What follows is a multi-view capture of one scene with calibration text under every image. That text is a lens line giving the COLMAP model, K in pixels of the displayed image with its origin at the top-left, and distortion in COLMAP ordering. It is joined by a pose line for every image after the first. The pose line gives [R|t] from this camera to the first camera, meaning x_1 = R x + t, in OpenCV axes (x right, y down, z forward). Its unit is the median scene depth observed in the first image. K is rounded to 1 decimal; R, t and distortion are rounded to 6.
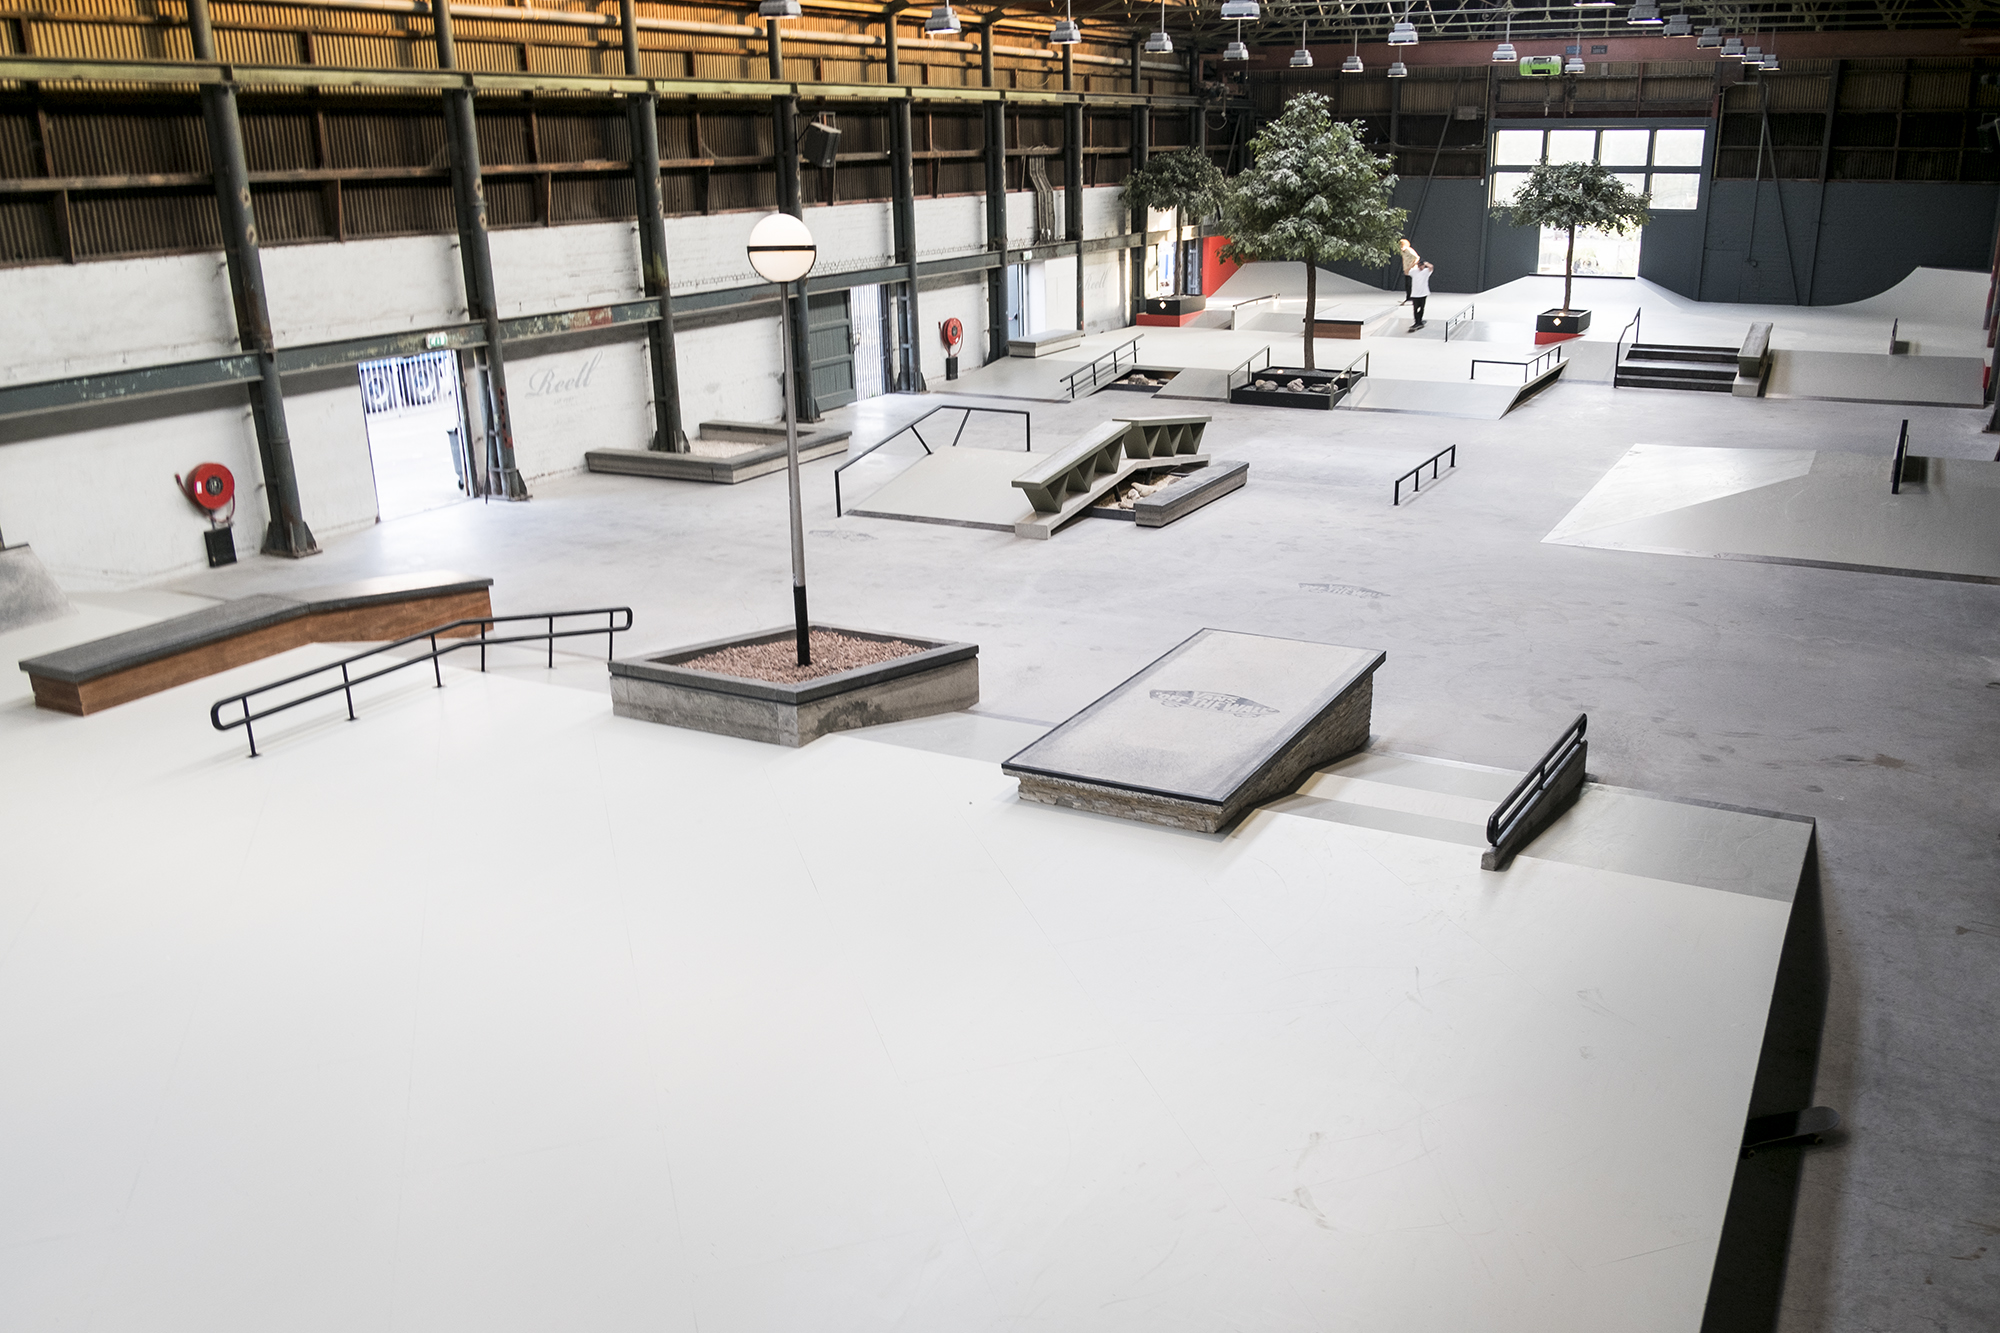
lens RADIAL K [[1652.8, 0, 1088.3], [0, 1652.8, 722.5], [0, 0, 1]] dist [-0.010250, -0.025281]
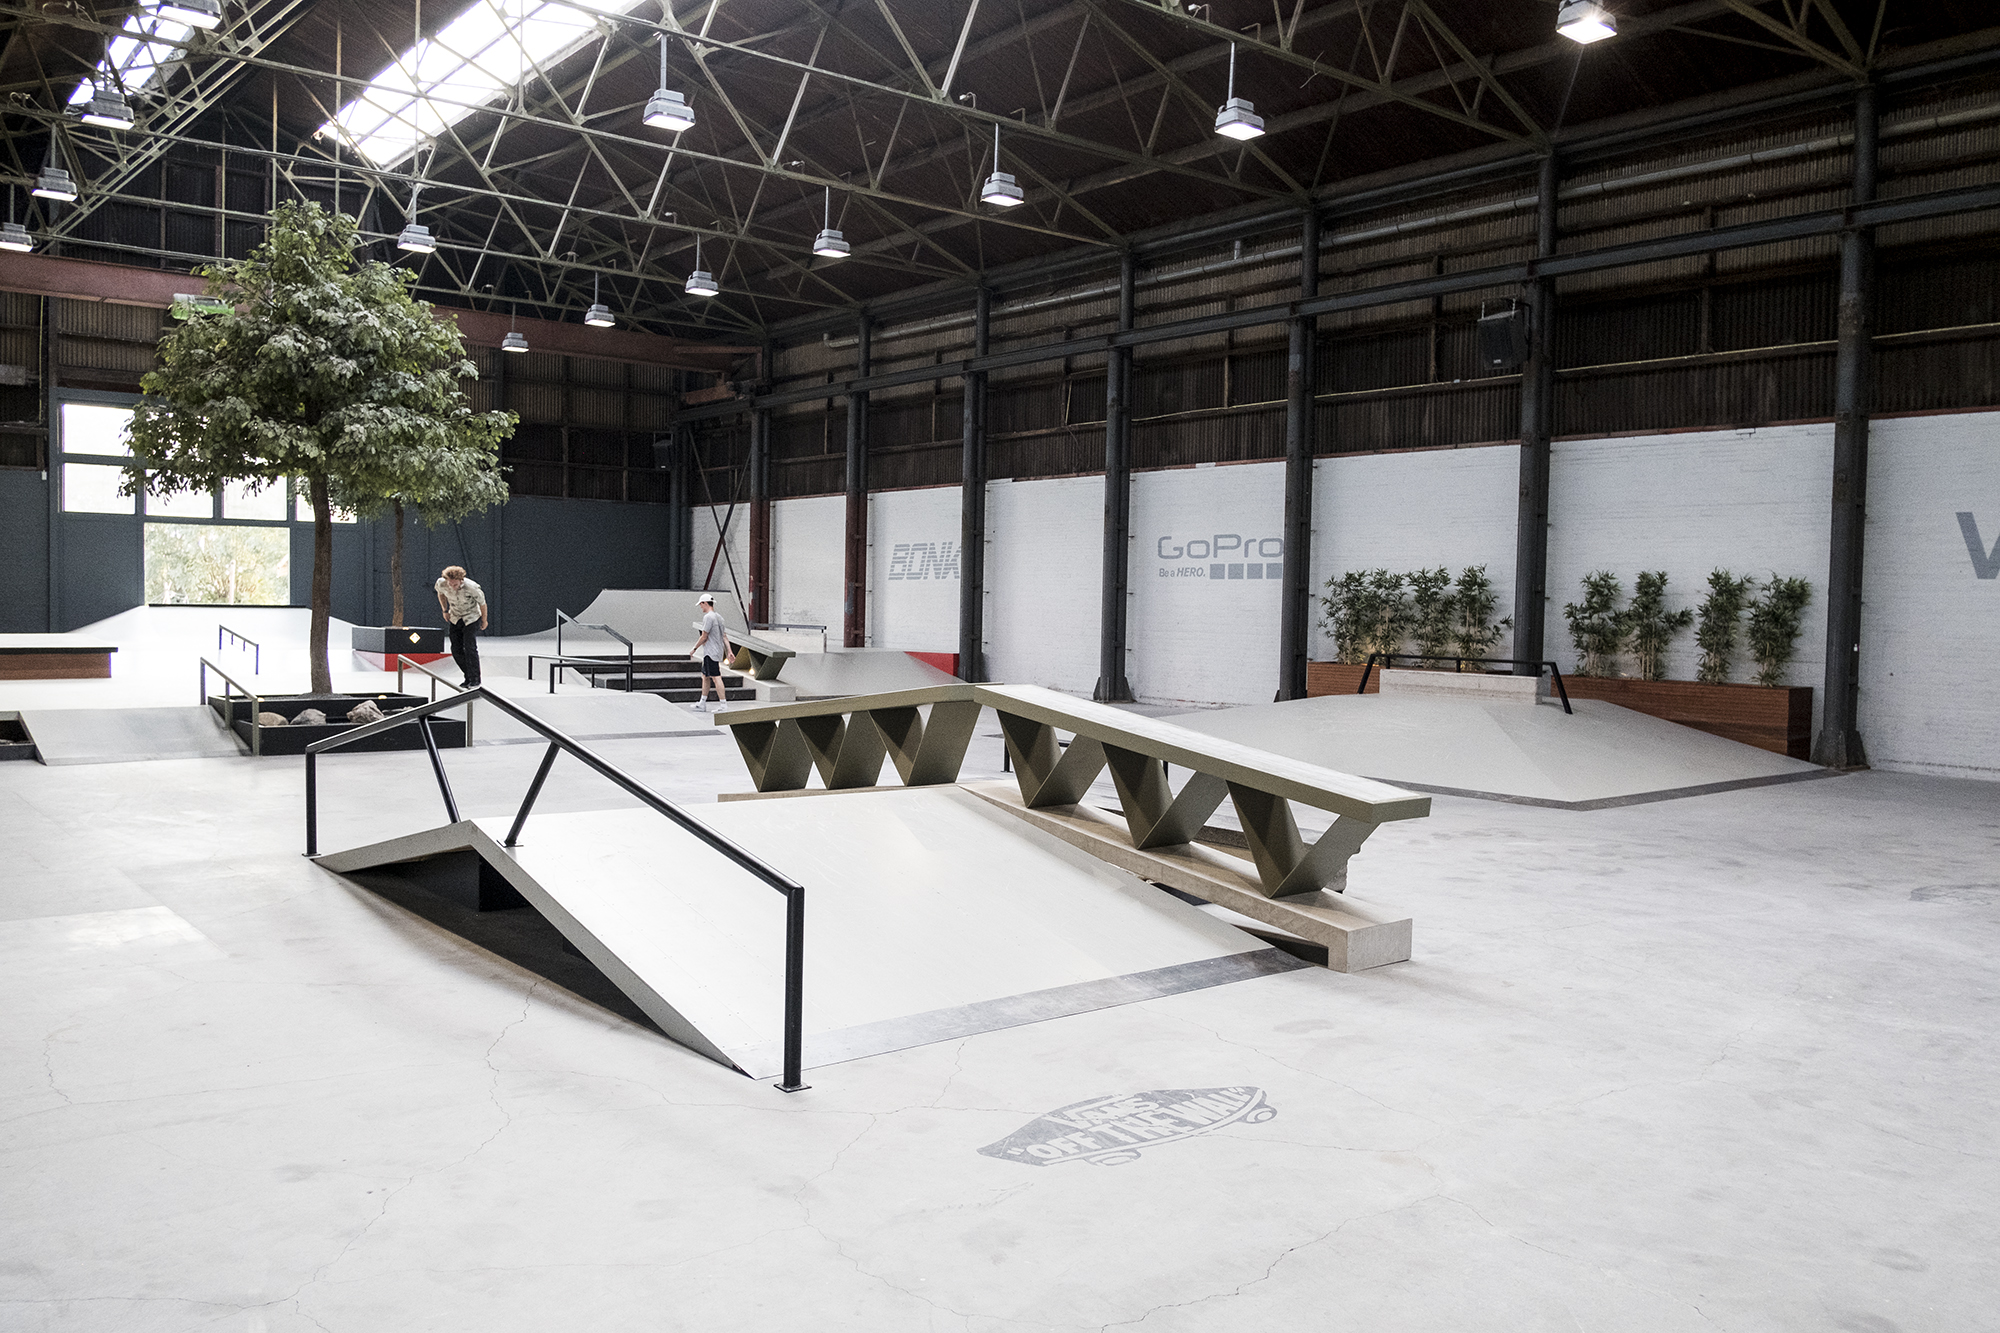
lens RADIAL K [[1553.1, 0, 1000.4], [0, 1553.1, 666.8], [0, 0, 1]] dist [-0.023175, -0.006659]
pose [[0.419290, -0.024216, 0.907529, -0.212088], [0.285059, 0.952599, -0.106283, -0.095399], [-0.861938, 0.303263, 0.406319, 0.546269]]
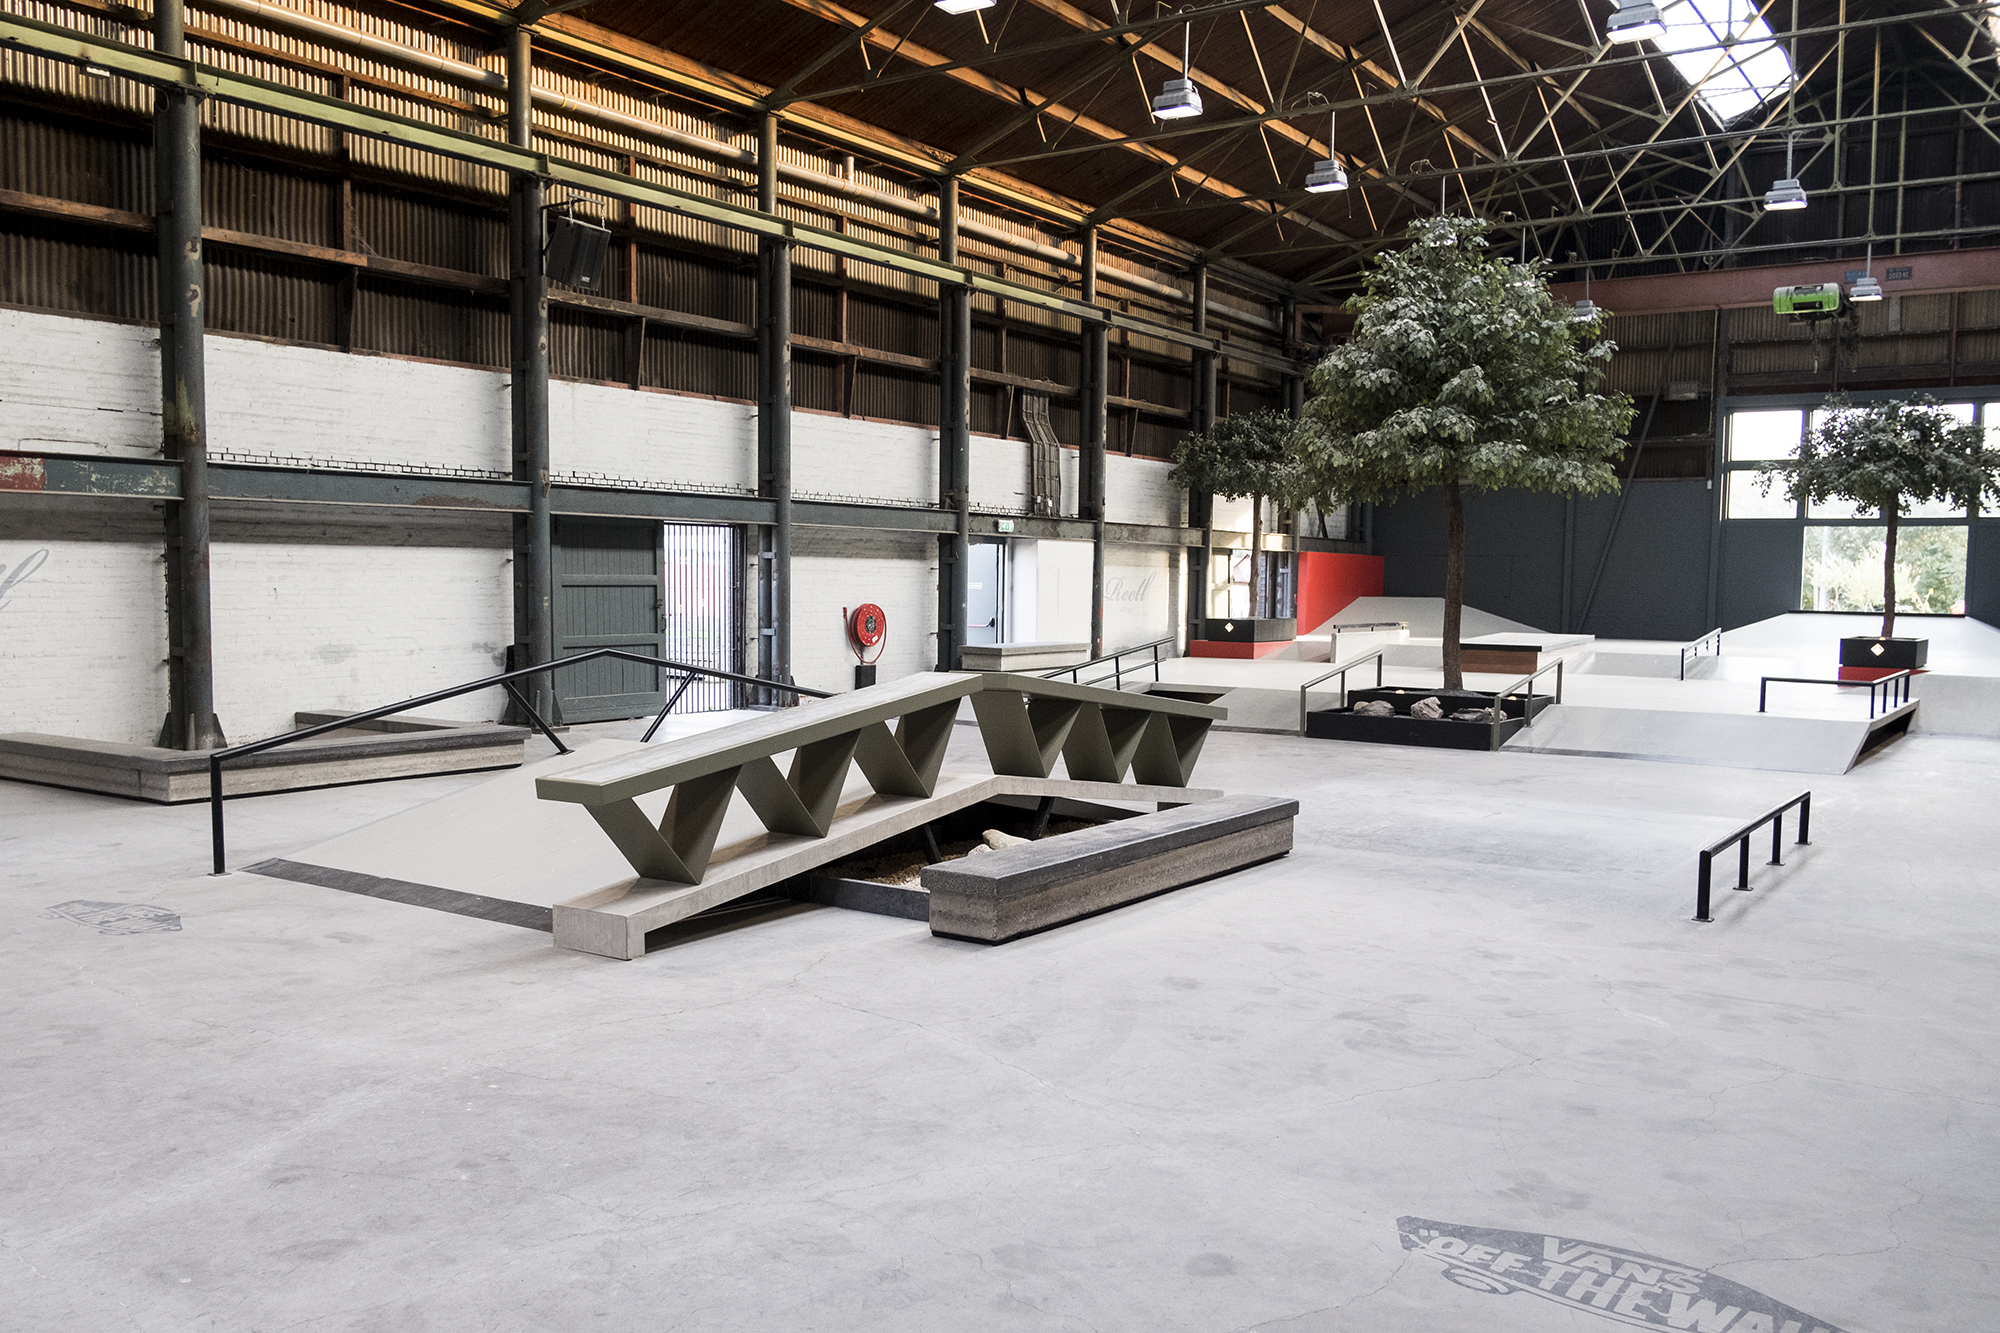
lens RADIAL K [[1652.8, 0, 965.5], [0, 1652.8, 708.2], [0, 0, 1]] dist [-0.010250, -0.025281]
pose [[0.986773, 0.032563, -0.158806, 0.054147], [-0.072823, 0.964254, -0.254777, -0.047193], [0.144833, 0.262972, 0.953871, 0.401299]]
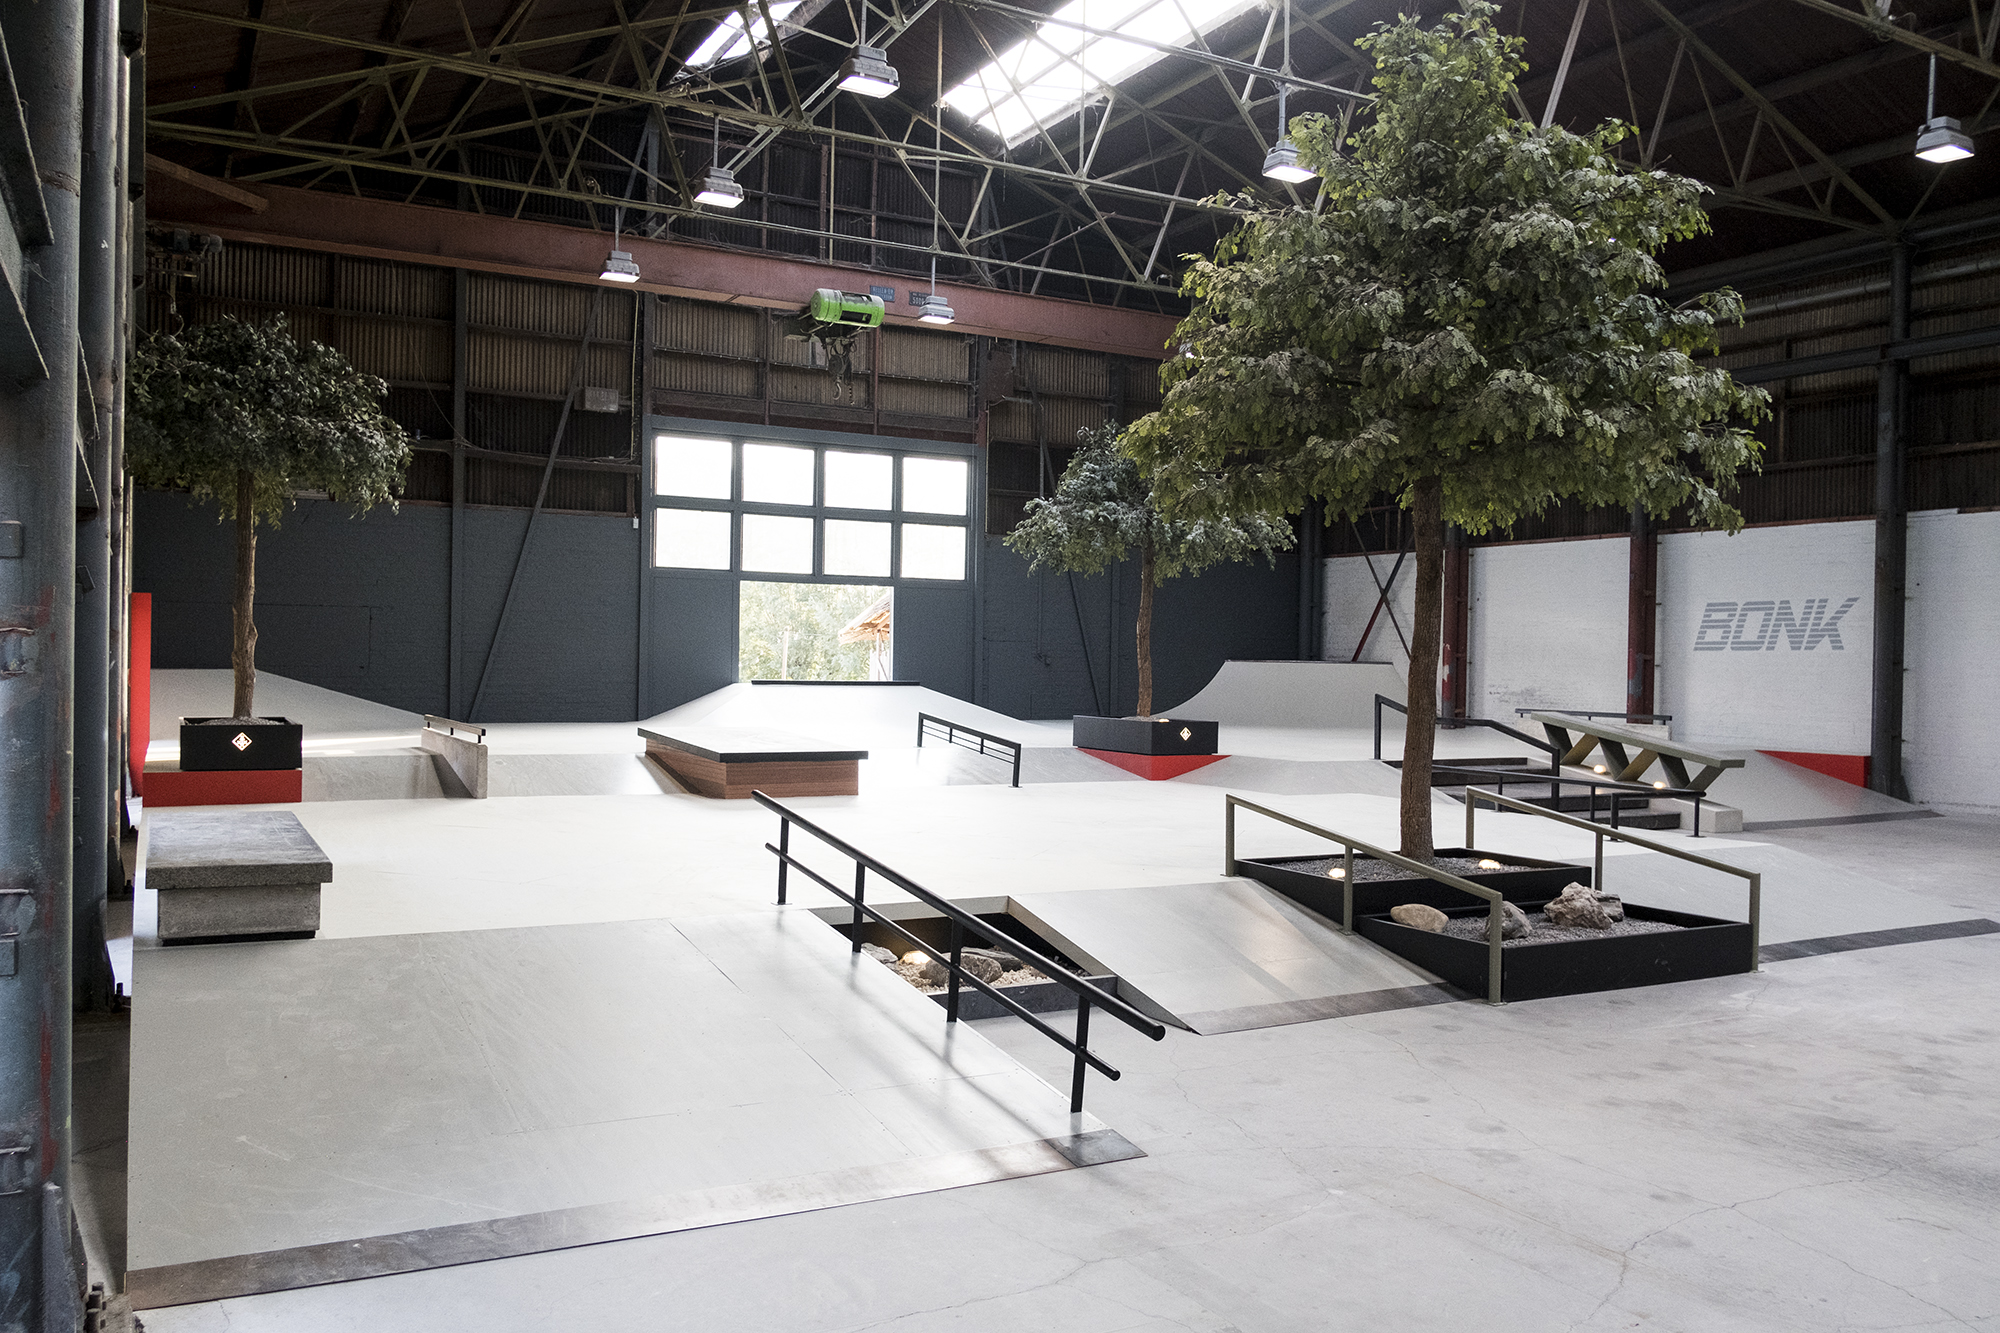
lens RADIAL K [[1553.1, 0, 990.6], [0, 1553.1, 663.4], [0, 0, 1]] dist [-0.023175, -0.006659]
pose [[0.576594, 0.014087, 0.816909, -0.142557], [0.252787, 0.947716, -0.194766, -0.193339], [-0.776941, 0.318805, 0.542887, 0.811949]]
